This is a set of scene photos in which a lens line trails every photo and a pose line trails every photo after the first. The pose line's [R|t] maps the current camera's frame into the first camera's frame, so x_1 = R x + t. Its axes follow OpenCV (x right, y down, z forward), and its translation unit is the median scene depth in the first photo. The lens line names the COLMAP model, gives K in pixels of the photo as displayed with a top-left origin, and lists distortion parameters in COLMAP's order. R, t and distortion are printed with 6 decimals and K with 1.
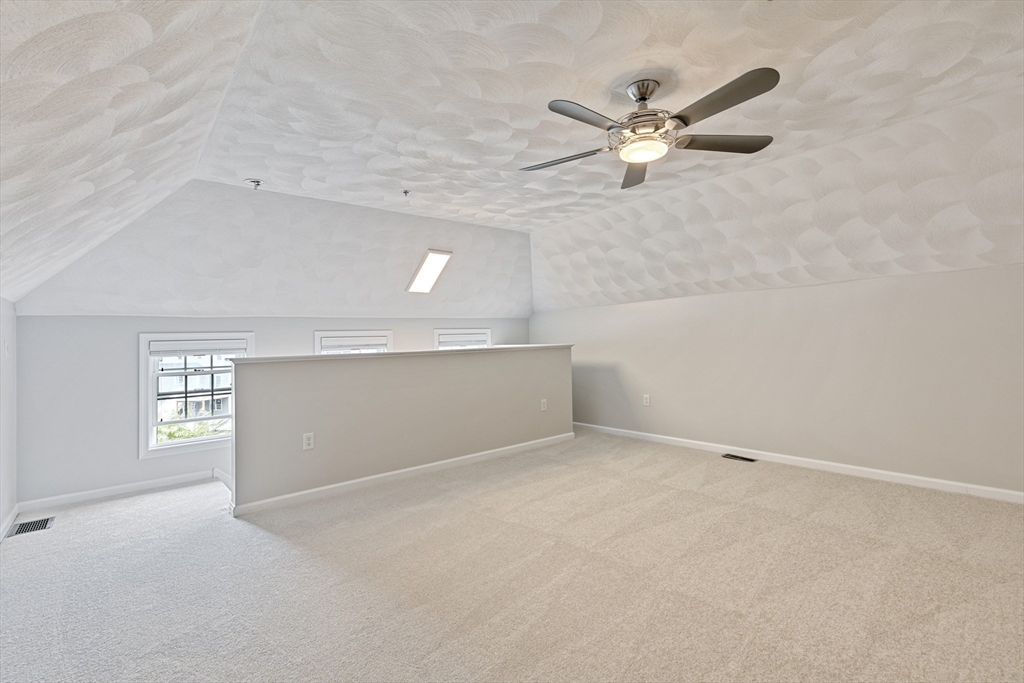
lens RADIAL K [[464.8, 0, 509.6], [0, 464.8, 343.4], [0, 0, 1]] dist [-0.000271, 0.000001]
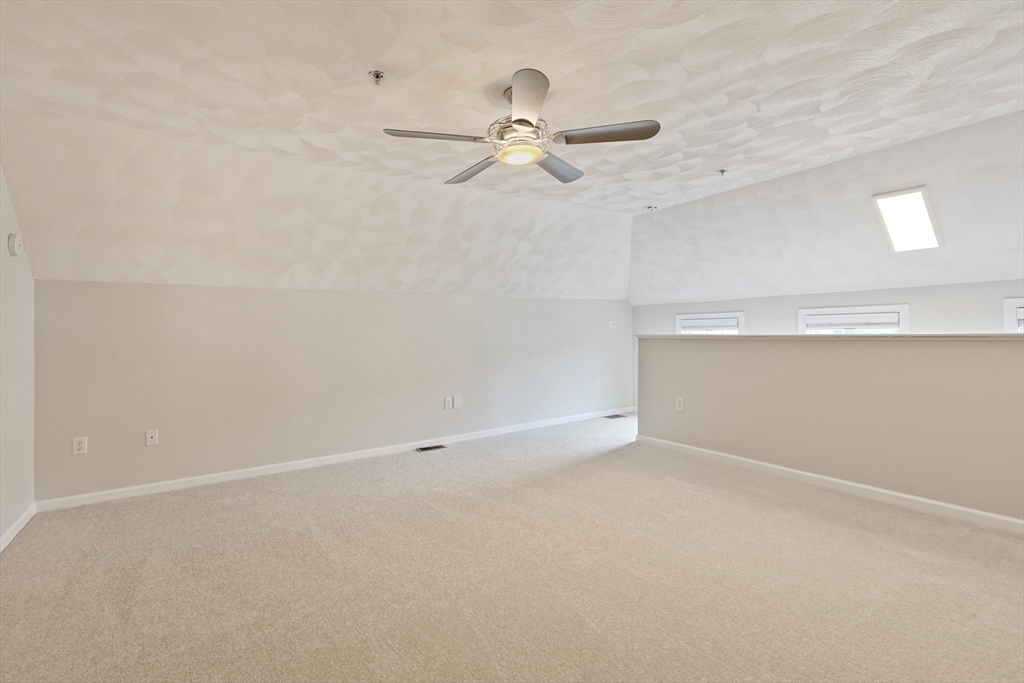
lens RADIAL K [[464.8, 0, 509.6], [0, 464.8, 343.4], [0, 0, 1]] dist [-0.000271, 0.000001]
pose [[-0.088249, 0.061023, -0.994227, 0.724384], [0.018496, 0.998050, 0.059616, -0.028730], [0.995927, -0.013128, -0.089206, 0.579027]]
